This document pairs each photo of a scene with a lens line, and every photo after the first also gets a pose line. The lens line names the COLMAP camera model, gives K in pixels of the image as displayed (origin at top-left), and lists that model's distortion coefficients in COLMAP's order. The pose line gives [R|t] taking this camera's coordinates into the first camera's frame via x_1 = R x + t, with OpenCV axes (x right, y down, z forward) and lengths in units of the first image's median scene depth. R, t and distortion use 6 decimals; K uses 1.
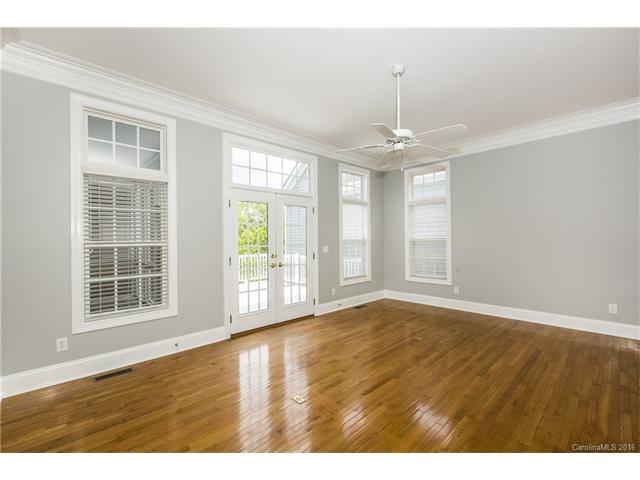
lens RADIAL K [[287.2, 0, 322.7], [0, 287.2, 241.9], [0, 0, 1]] dist [0.000301, 0.000077]
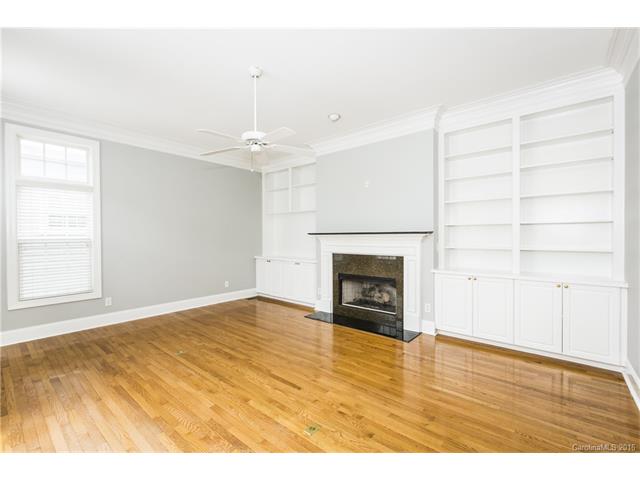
lens RADIAL K [[287.2, 0, 320.3], [0, 287.2, 239.3], [0, 0, 1]] dist [0.000301, 0.000077]
pose [[-0.113234, -0.003421, 0.993562, -0.658710], [0.015315, 0.999869, 0.005188, -0.008590], [-0.993450, 0.015804, -0.113167, 0.759644]]
